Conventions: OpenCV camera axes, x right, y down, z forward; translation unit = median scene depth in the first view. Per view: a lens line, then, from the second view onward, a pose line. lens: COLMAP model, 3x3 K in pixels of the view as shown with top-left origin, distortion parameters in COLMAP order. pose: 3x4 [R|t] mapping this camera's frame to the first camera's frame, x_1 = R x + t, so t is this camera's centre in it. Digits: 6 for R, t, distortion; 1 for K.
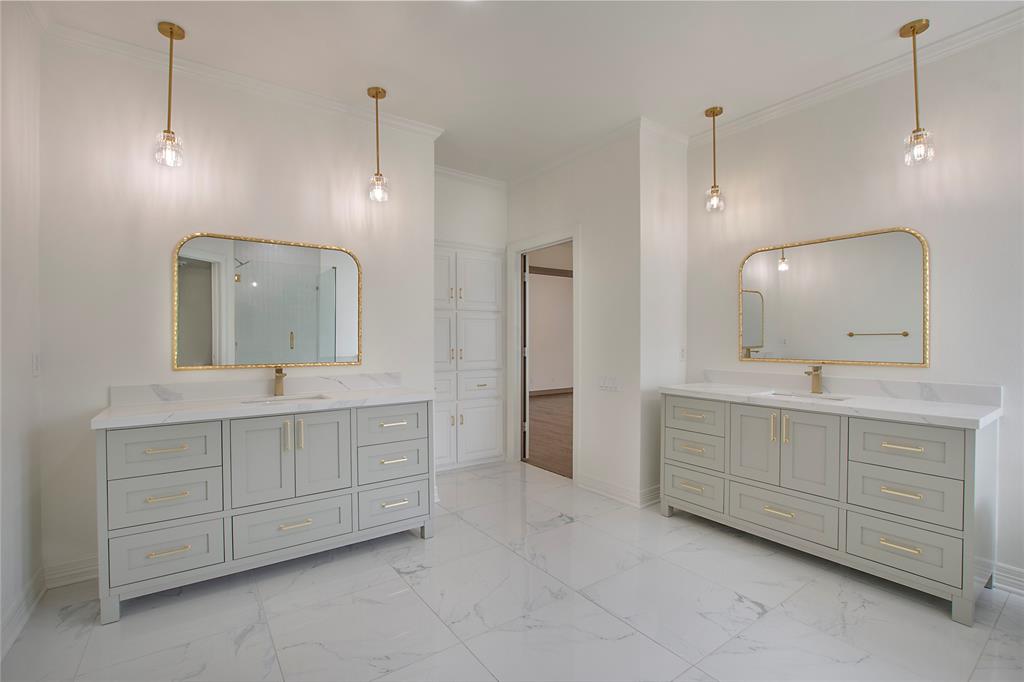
lens RADIAL K [[456.7, 0, 510.0], [0, 456.7, 343.7], [0, 0, 1]] dist [-0.021574, 0.000345]
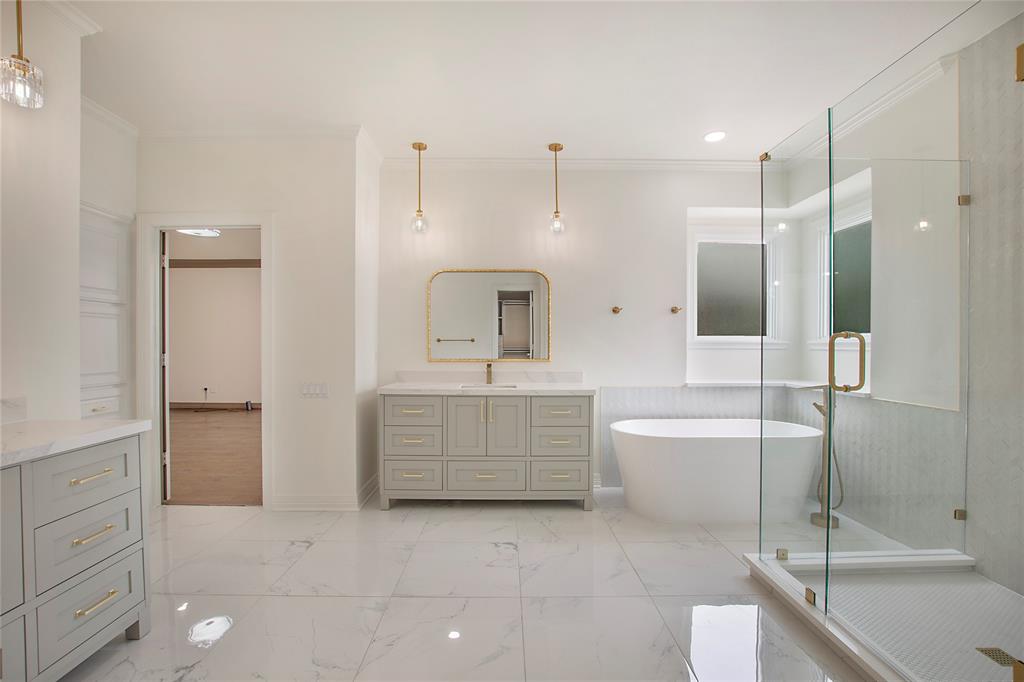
lens RADIAL K [[456.7, 0, 510.0], [0, 456.7, 343.7], [0, 0, 1]] dist [-0.021574, 0.000345]
pose [[0.574719, 0.002409, 0.818347, -0.367835], [0.005970, 0.999957, -0.007136, 0.000588], [-0.818329, 0.008987, 0.574680, 0.151160]]
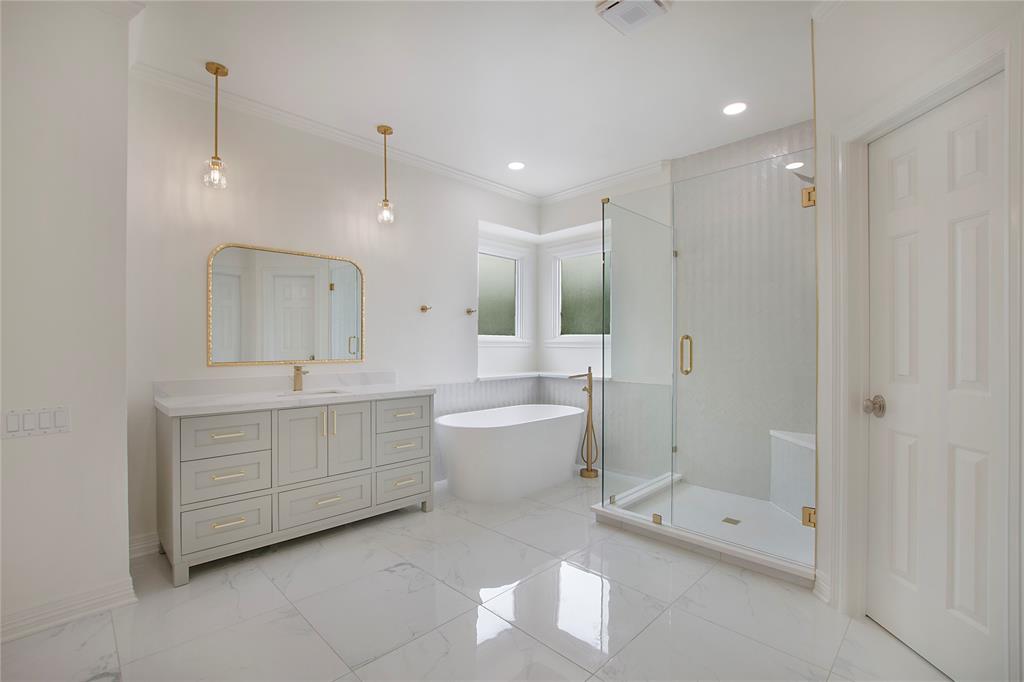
lens RADIAL K [[456.7, 0, 510.0], [0, 456.7, 343.7], [0, 0, 1]] dist [-0.021574, 0.000345]
pose [[-0.167282, -0.000876, 0.985909, -0.461107], [0.006727, 0.999975, 0.002030, -0.003699], [-0.985886, 0.006972, -0.167272, 0.616839]]
